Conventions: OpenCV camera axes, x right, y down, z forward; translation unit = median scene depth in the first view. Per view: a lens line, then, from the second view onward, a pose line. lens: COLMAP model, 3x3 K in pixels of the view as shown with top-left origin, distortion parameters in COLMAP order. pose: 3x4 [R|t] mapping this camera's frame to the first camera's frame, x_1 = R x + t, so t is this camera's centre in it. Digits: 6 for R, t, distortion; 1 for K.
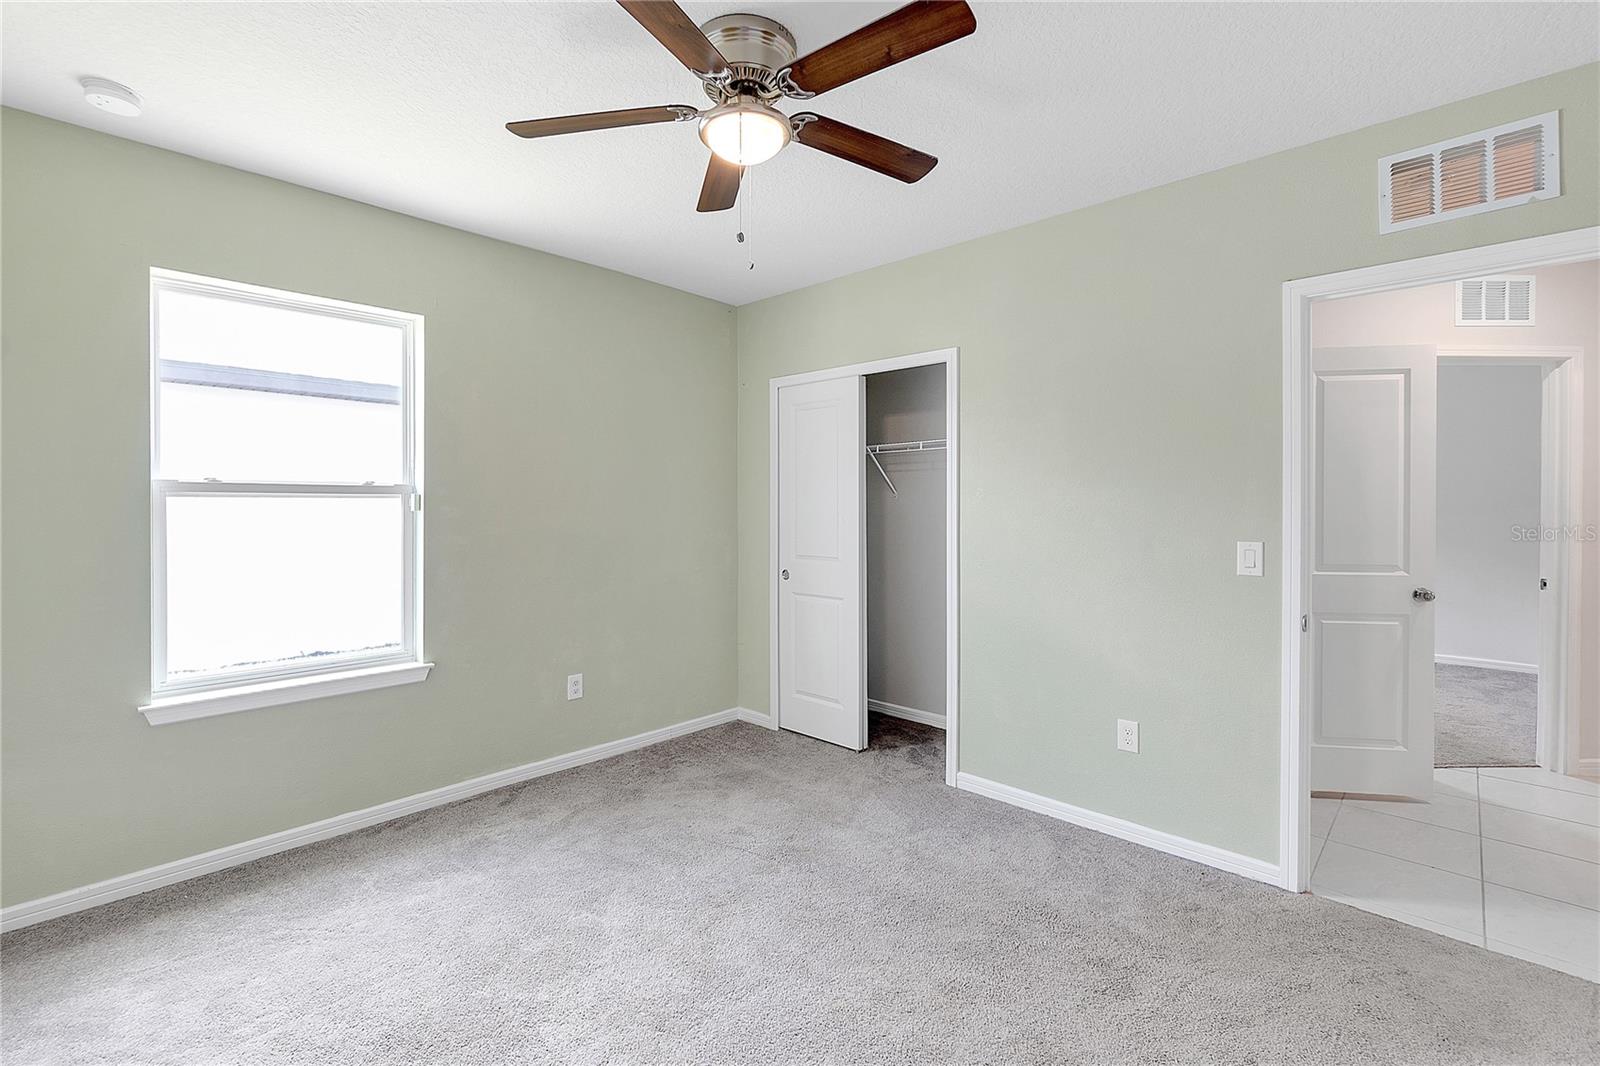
lens RADIAL K [[719.8, 0, 802.8], [0, 719.8, 503.6], [0, 0, 1]] dist [-0.011276, -0.000075]
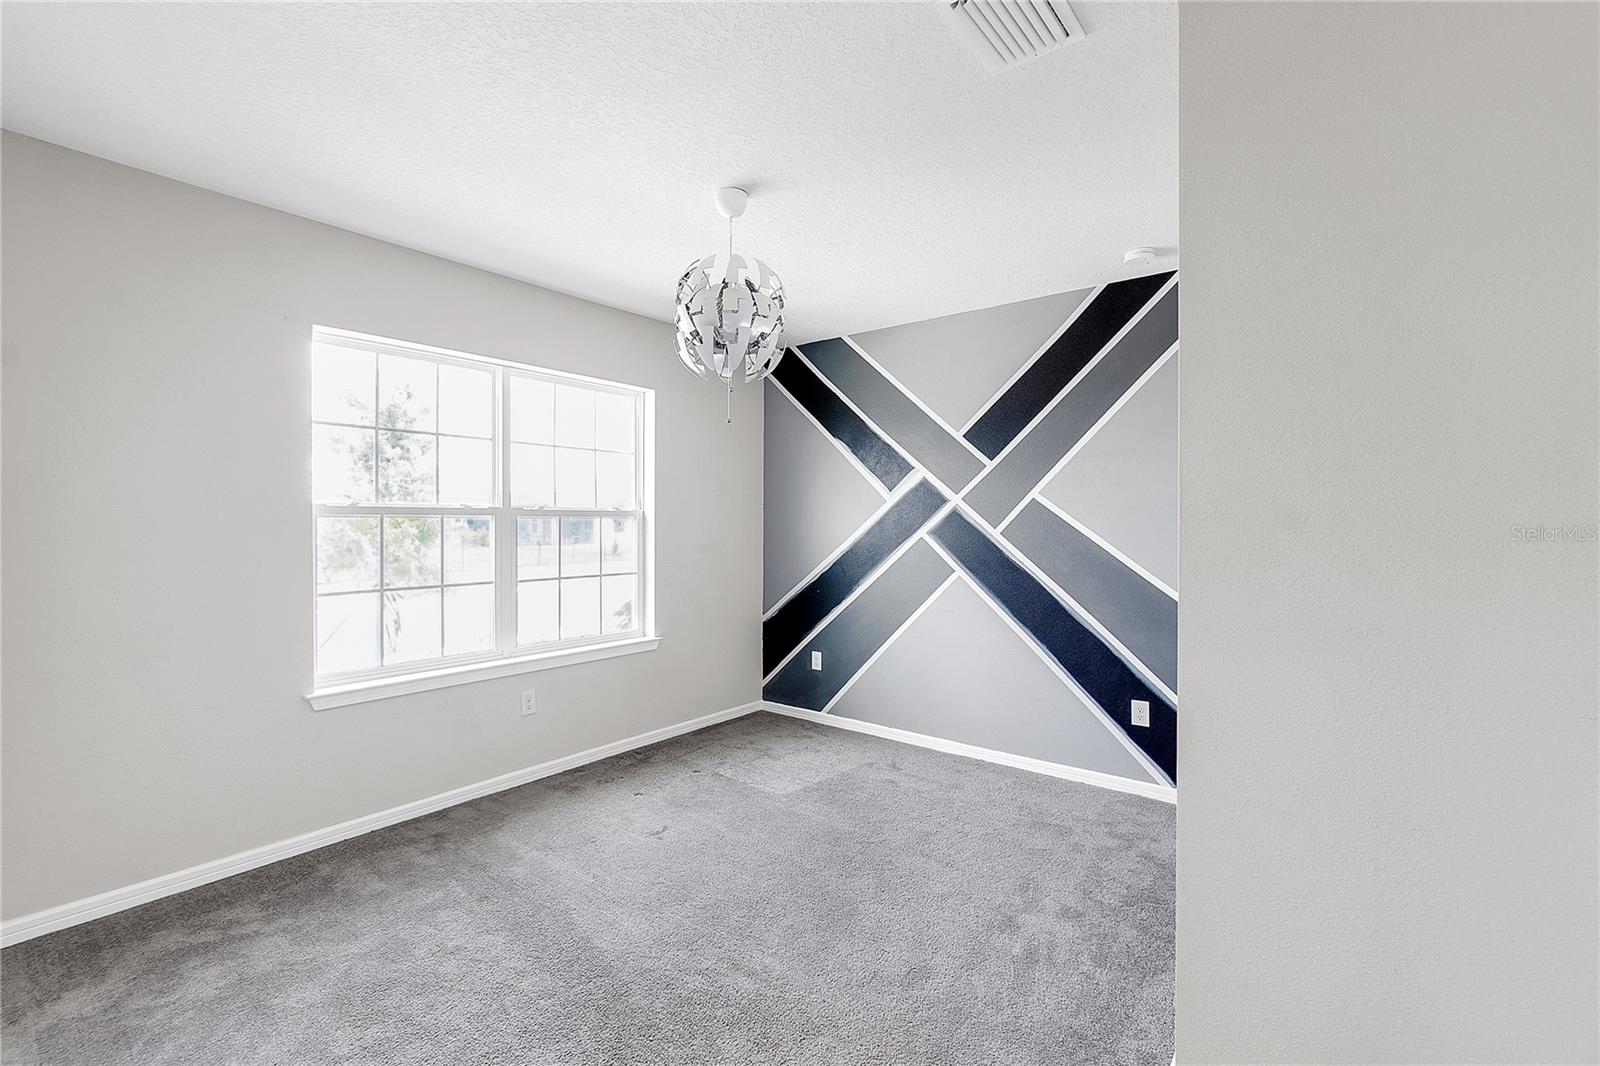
lens RADIAL K [[696.8, 0, 800.0], [0, 696.8, 533.0], [0, 0, 1]] dist [-0.003016, 0.000046]
pose [[0.996760, -0.002859, 0.080388, -0.191226], [0.001670, 0.999888, 0.014847, -0.000748], [-0.080421, -0.014665, 0.996653, -0.204817]]
